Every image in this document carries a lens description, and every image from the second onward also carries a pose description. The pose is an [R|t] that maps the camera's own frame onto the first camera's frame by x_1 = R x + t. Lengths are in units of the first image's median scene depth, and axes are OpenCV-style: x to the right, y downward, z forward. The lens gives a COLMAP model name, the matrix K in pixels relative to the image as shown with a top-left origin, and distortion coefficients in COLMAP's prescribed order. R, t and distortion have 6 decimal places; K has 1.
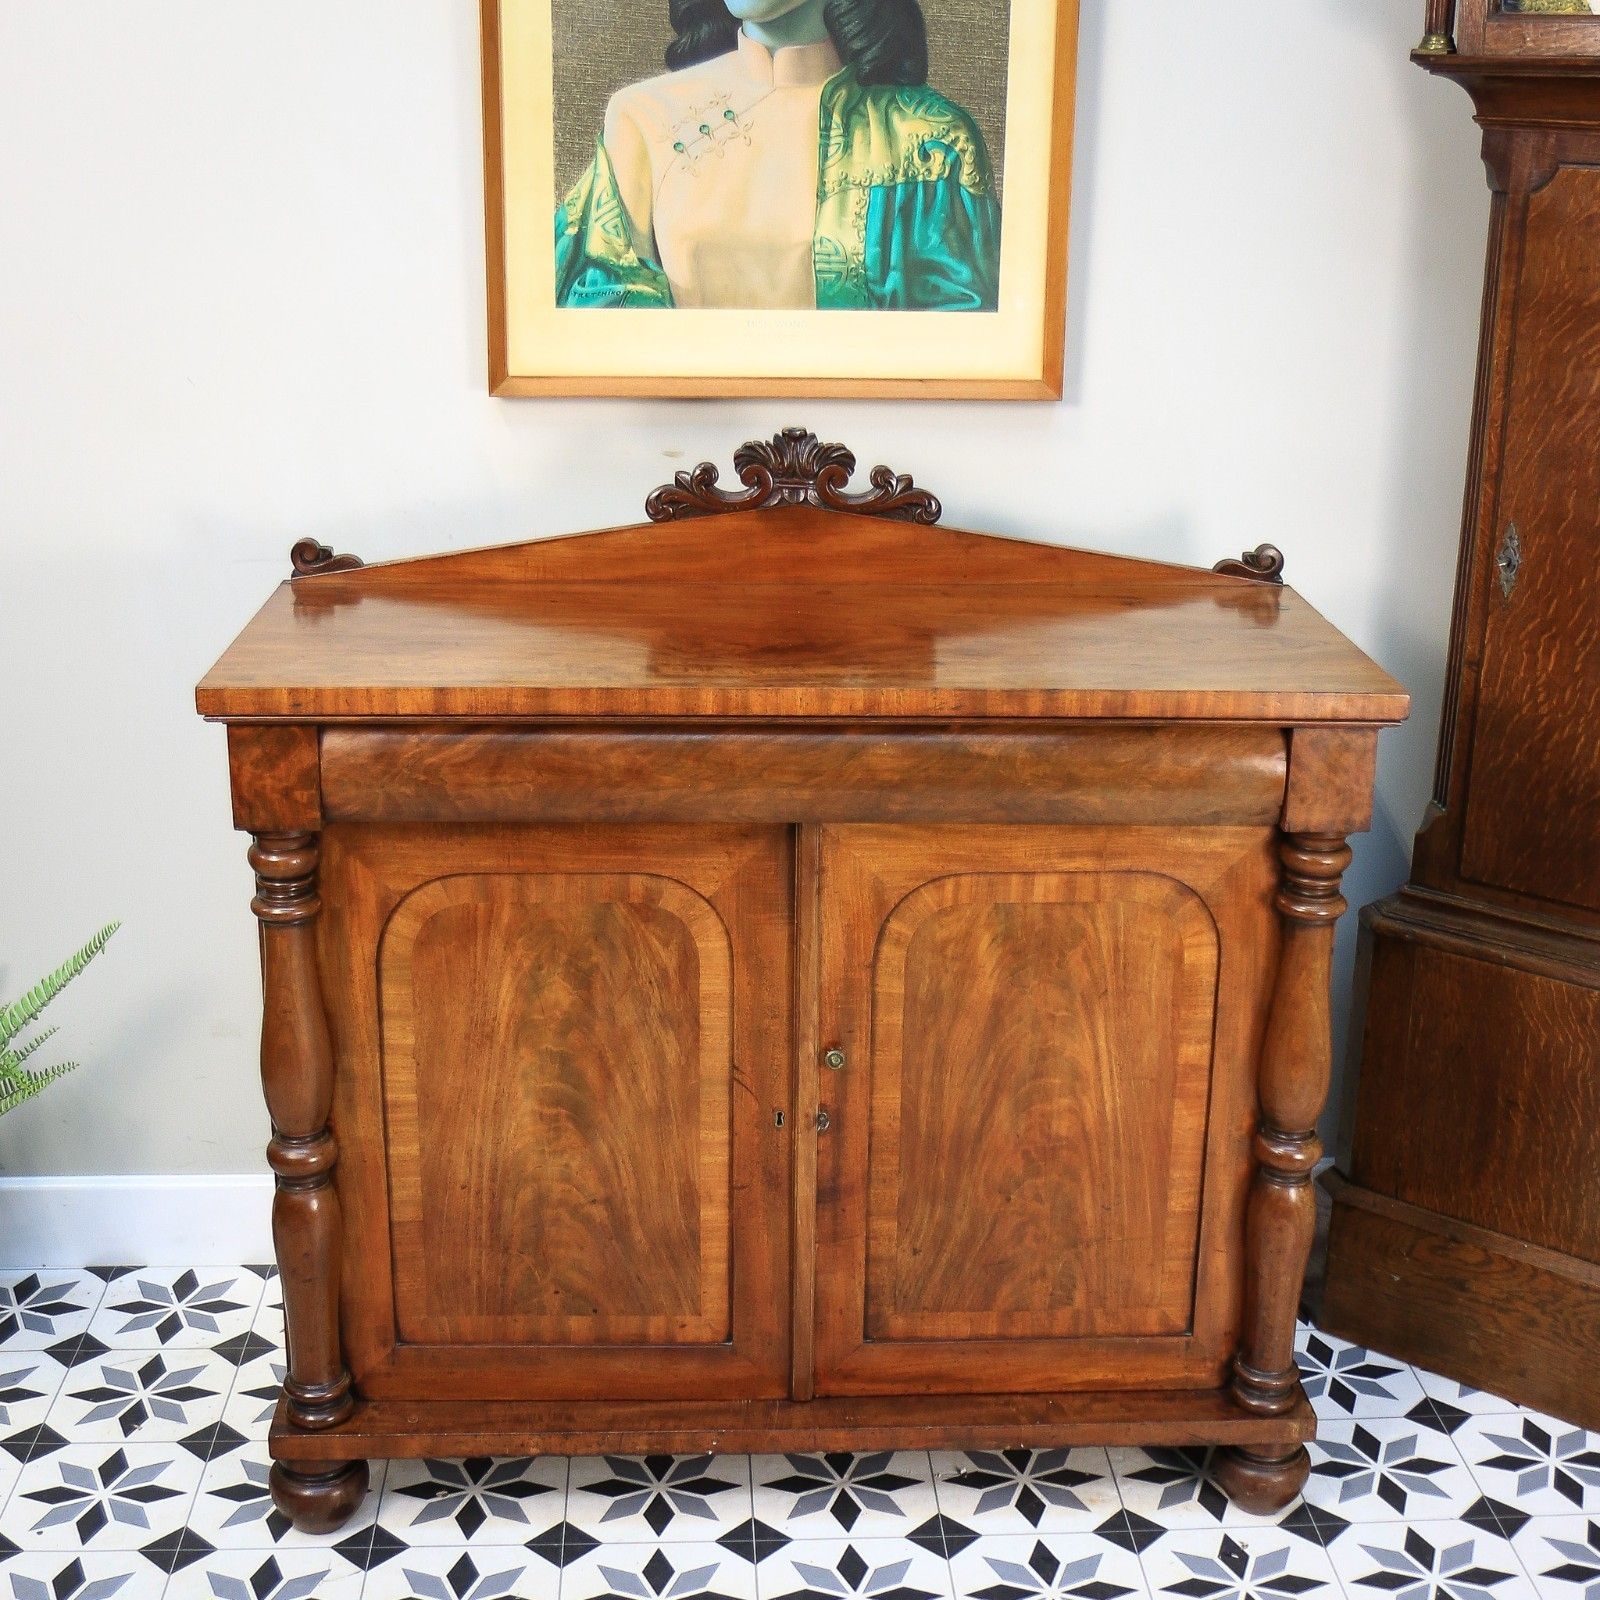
lens RADIAL K [[2308.3, 0, 826.7], [0, 2308.3, 798.1], [0, 0, 1]] dist [-0.115862, 0.165286]
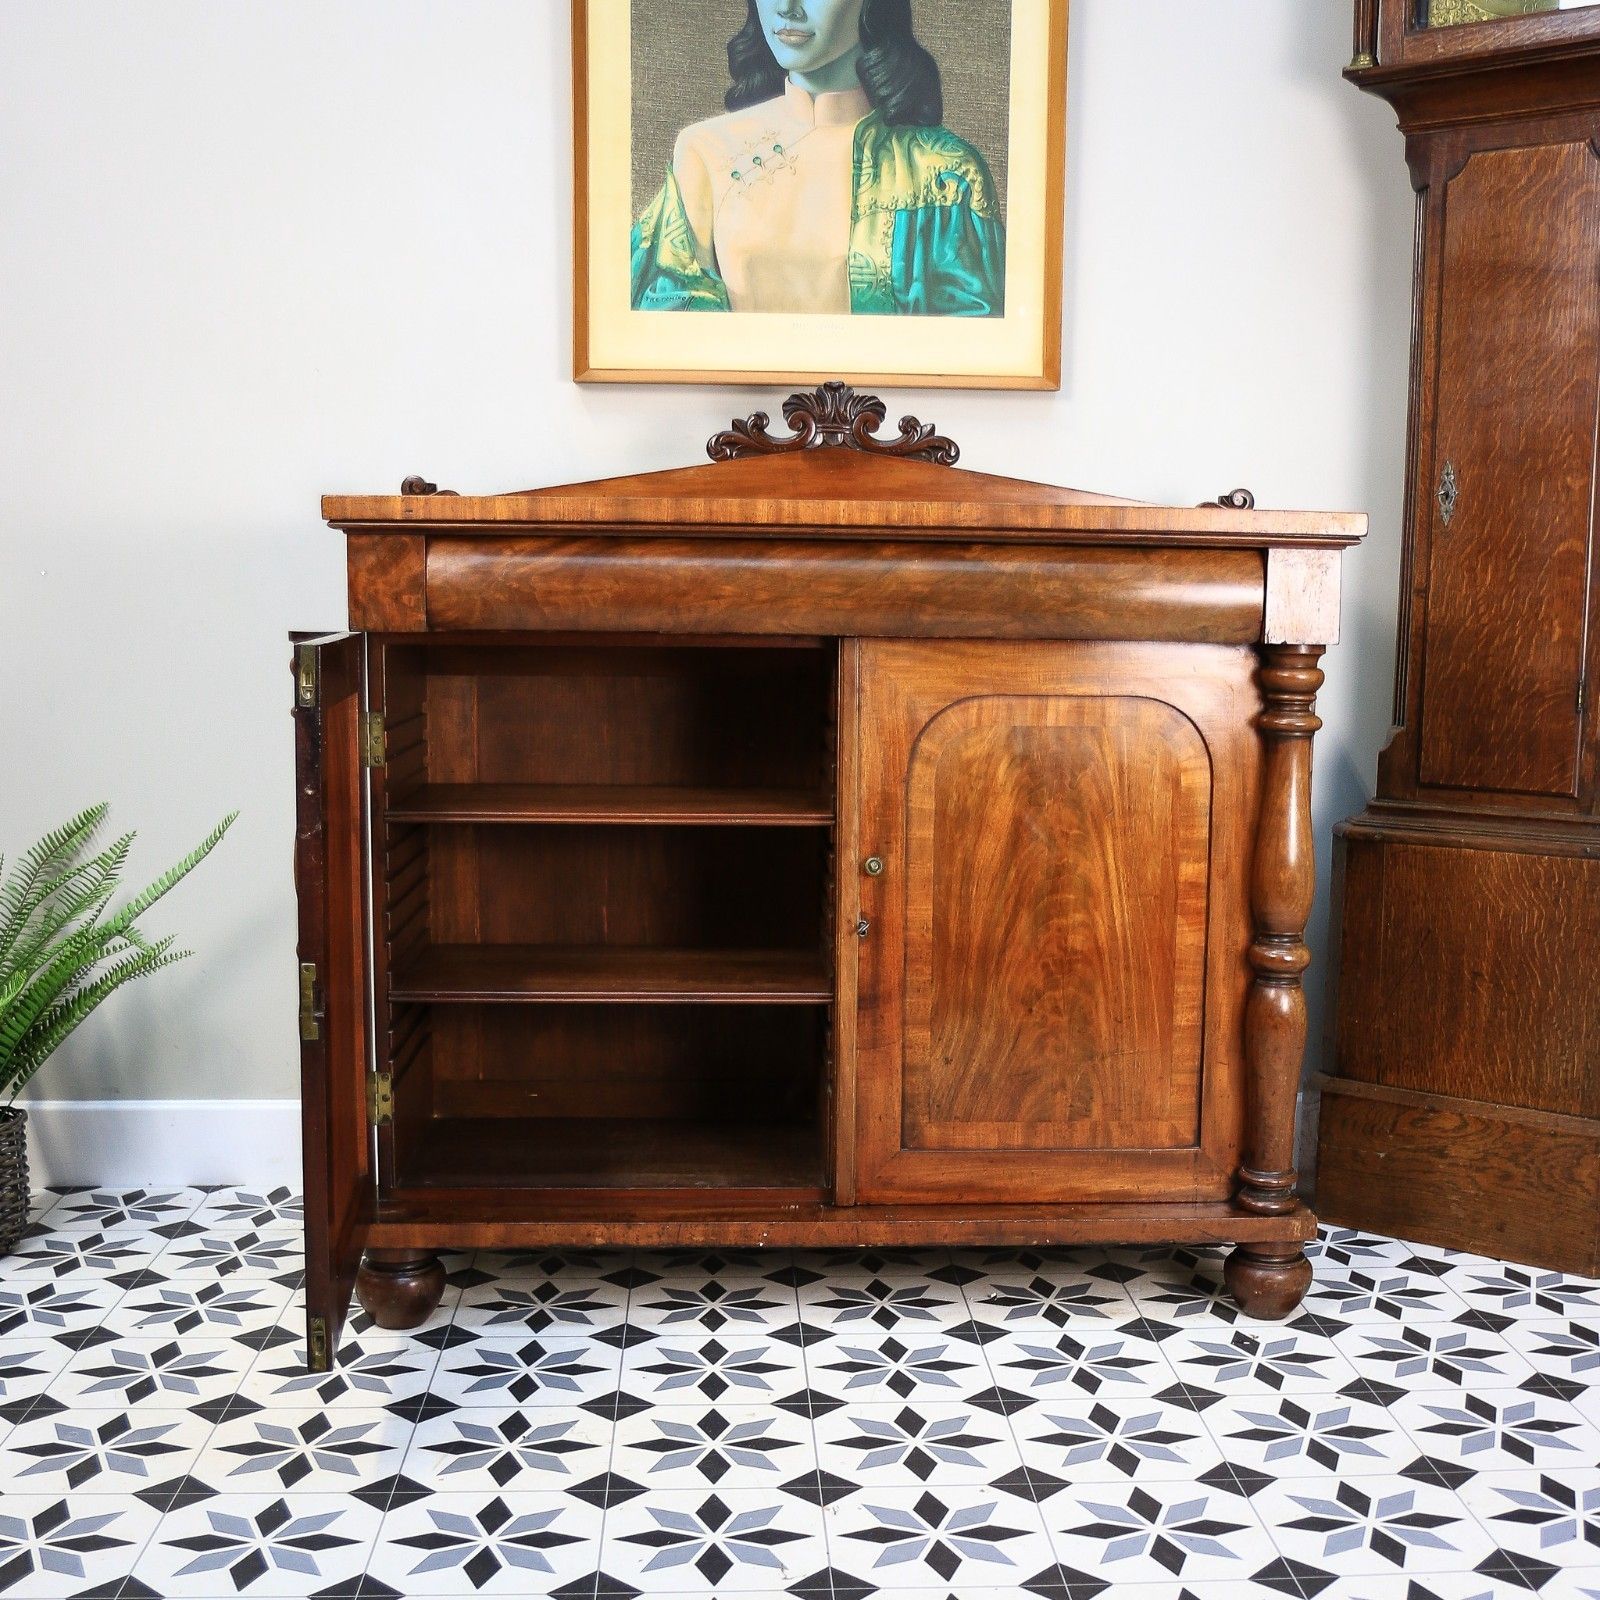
lens RADIAL K [[2046.7, 0, 854.8], [0, 2046.7, 890.0], [0, 0, 1]] dist [-0.102741, 0.109581]
pose [[0.999970, -0.005336, 0.005588, -0.010317], [0.006164, 0.987026, -0.160441, 0.257600], [-0.004660, 0.160471, 0.987030, 0.014887]]
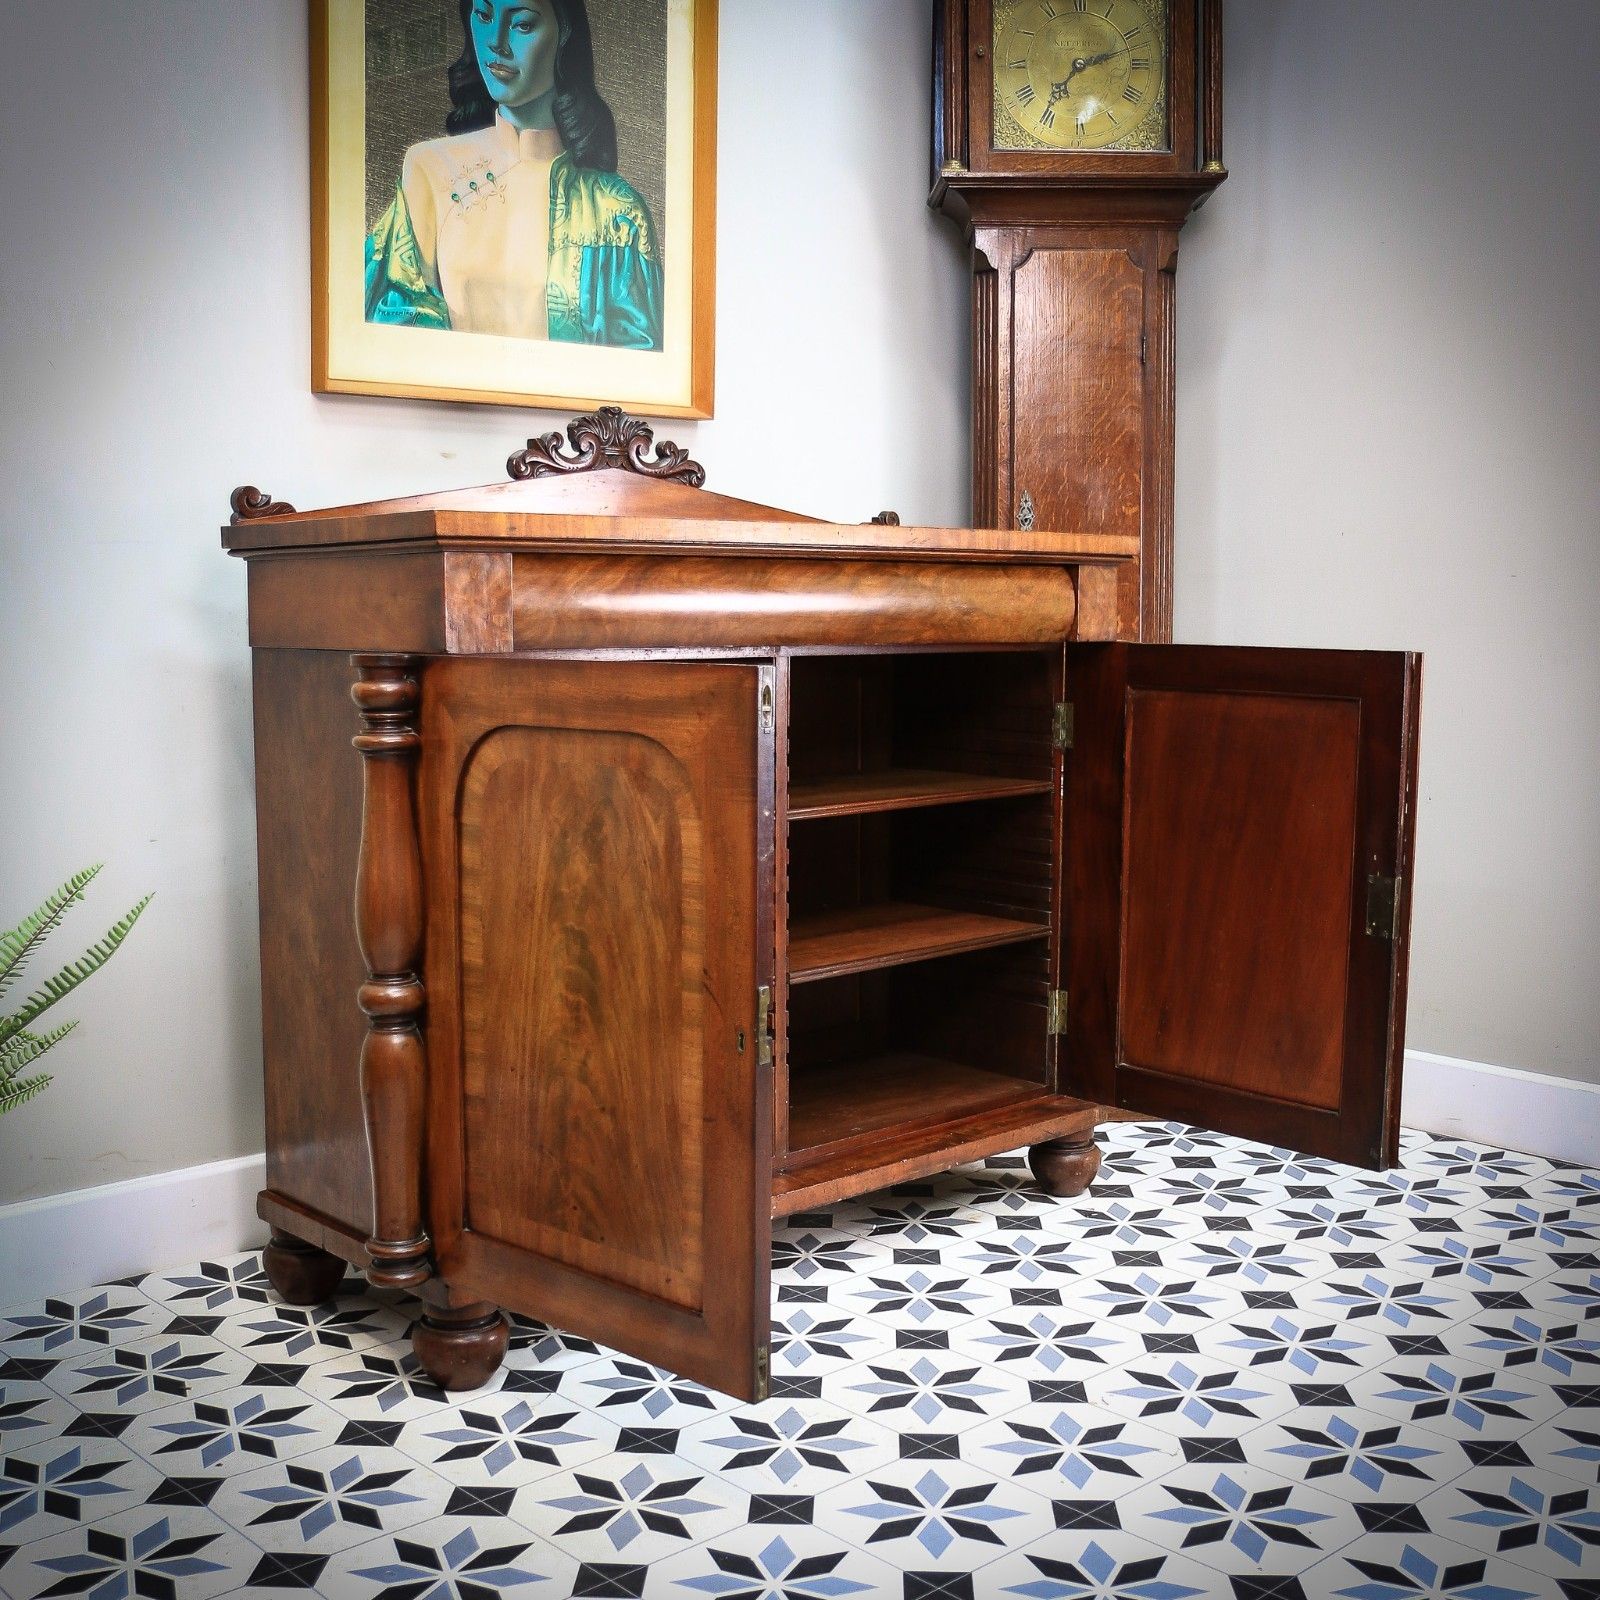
lens RADIAL K [[1948.4, 0, 796.6], [0, 1948.4, 780.9], [0, 0, 1]] dist [-0.098899, 0.075117]
pose [[0.774549, -0.076294, 0.627896, -0.597235], [0.203027, 0.970158, -0.132566, 0.191111], [-0.599044, 0.230158, 0.766925, 0.178740]]
